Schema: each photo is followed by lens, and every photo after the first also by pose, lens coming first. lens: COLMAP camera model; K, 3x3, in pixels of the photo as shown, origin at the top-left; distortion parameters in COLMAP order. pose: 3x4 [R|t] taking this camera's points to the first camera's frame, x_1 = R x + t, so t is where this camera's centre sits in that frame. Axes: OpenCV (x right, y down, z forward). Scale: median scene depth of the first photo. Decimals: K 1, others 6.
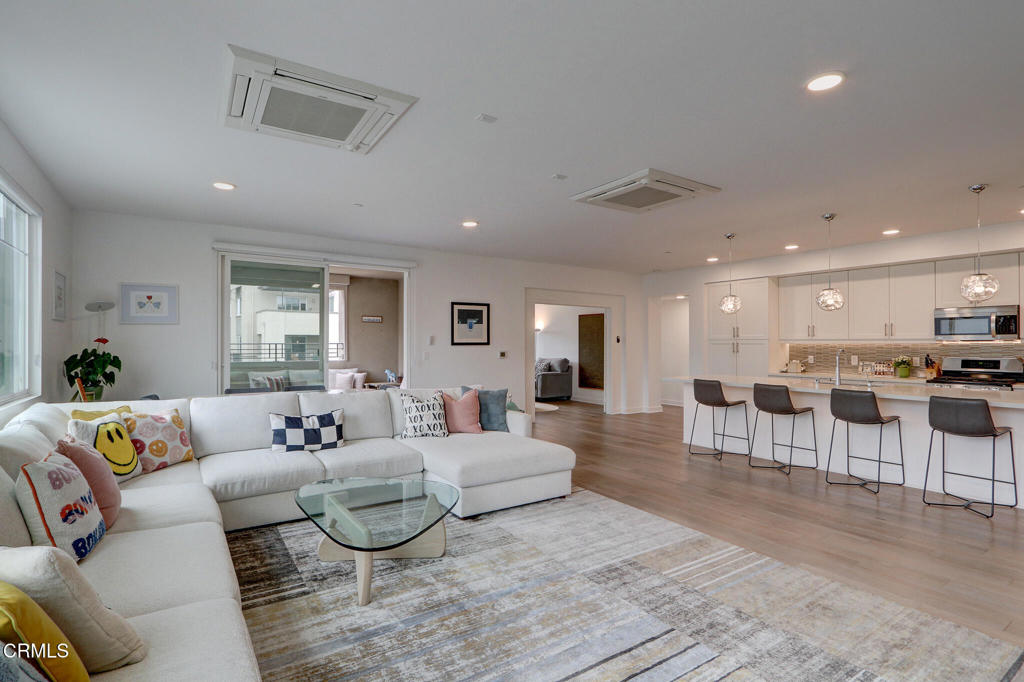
lens RADIAL K [[498.1, 0, 512.0], [0, 498.1, 341.0], [0, 0, 1]] dist [-0.004694, -0.000316]
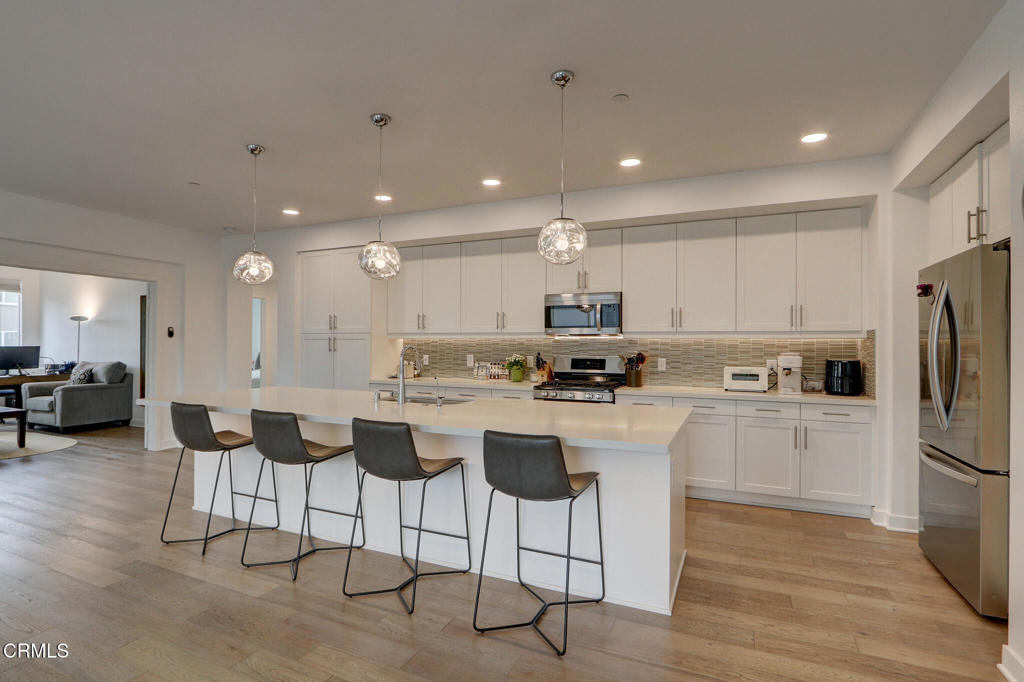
lens RADIAL K [[502.2, 0, 512.0], [0, 502.2, 341.0], [0, 0, 1]] dist [0.000042, -0.000067]
pose [[0.851571, 0.005901, 0.524207, 0.374178], [-0.006298, 0.999980, -0.001027, 0.009702], [-0.524202, -0.002427, 0.851590, 0.334070]]
